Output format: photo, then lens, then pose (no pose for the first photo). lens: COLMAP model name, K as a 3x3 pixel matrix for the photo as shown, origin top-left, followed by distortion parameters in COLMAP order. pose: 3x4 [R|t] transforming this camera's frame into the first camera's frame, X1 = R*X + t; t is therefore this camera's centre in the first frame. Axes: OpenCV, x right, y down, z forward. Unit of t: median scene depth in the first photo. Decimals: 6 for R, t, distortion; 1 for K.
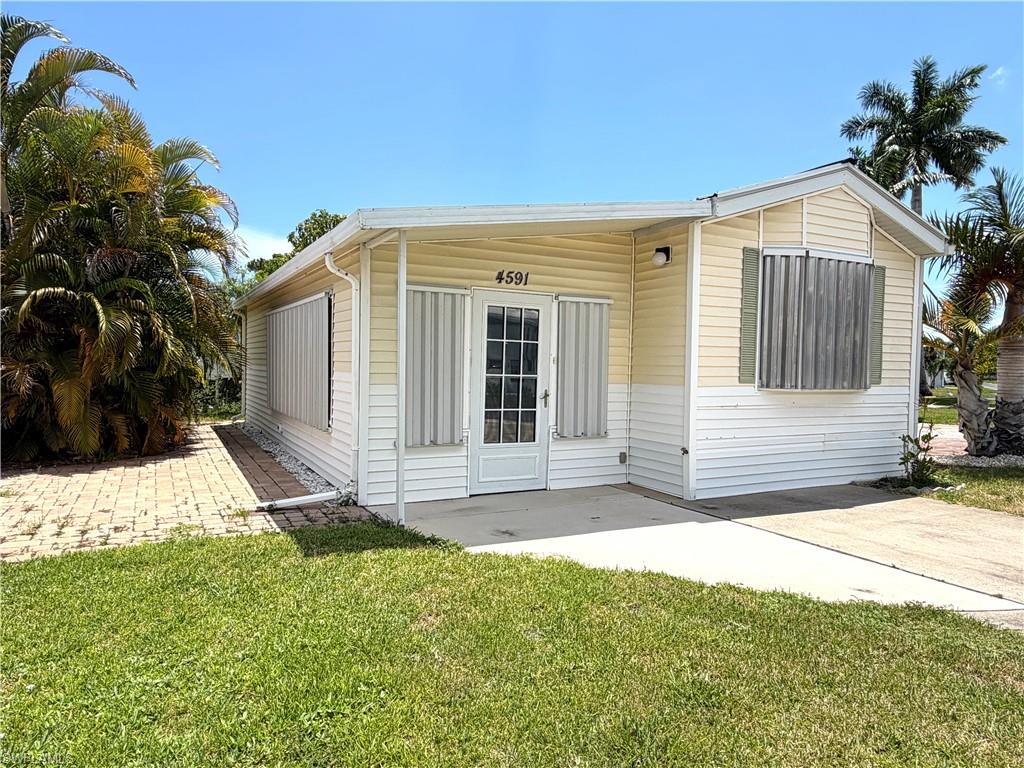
lens RADIAL K [[659.3, 0, 506.2], [0, 659.3, 390.7], [0, 0, 1]] dist [-0.004905, 0.006367]
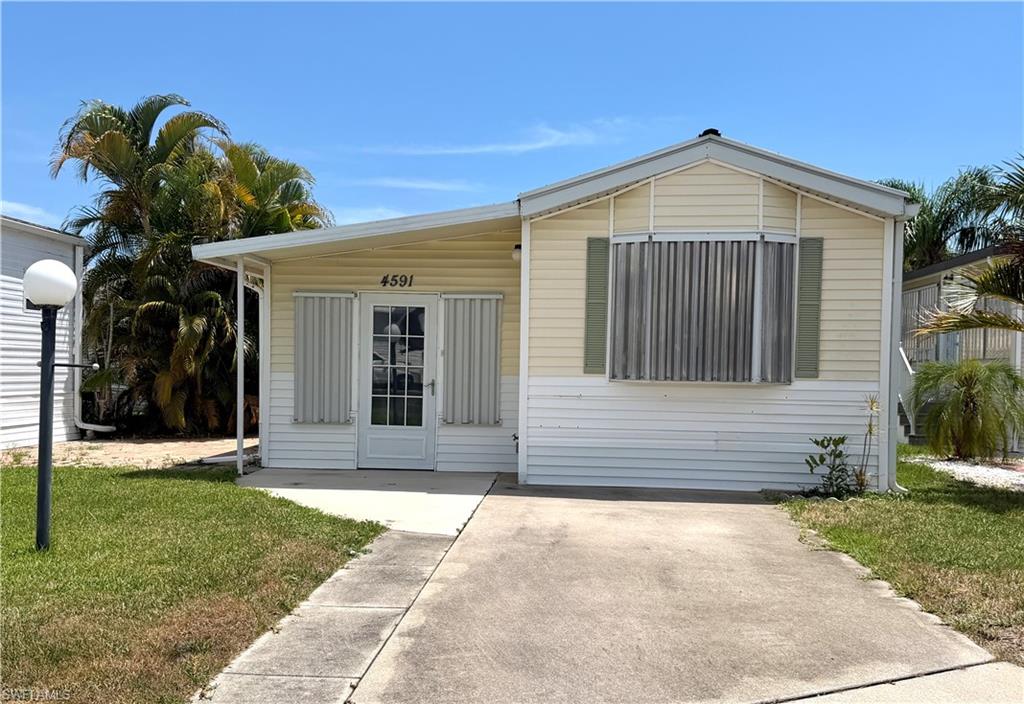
lens RADIAL K [[973.8, 0, 503.9], [0, 973.8, 382.1], [0, 0, 1]] dist [0.085295, 0.000000]
pose [[0.842248, 0.006386, -0.539052, 1.069976], [-0.022718, 0.999462, -0.023655, 0.039832], [0.538611, 0.032170, 0.841940, -0.314175]]
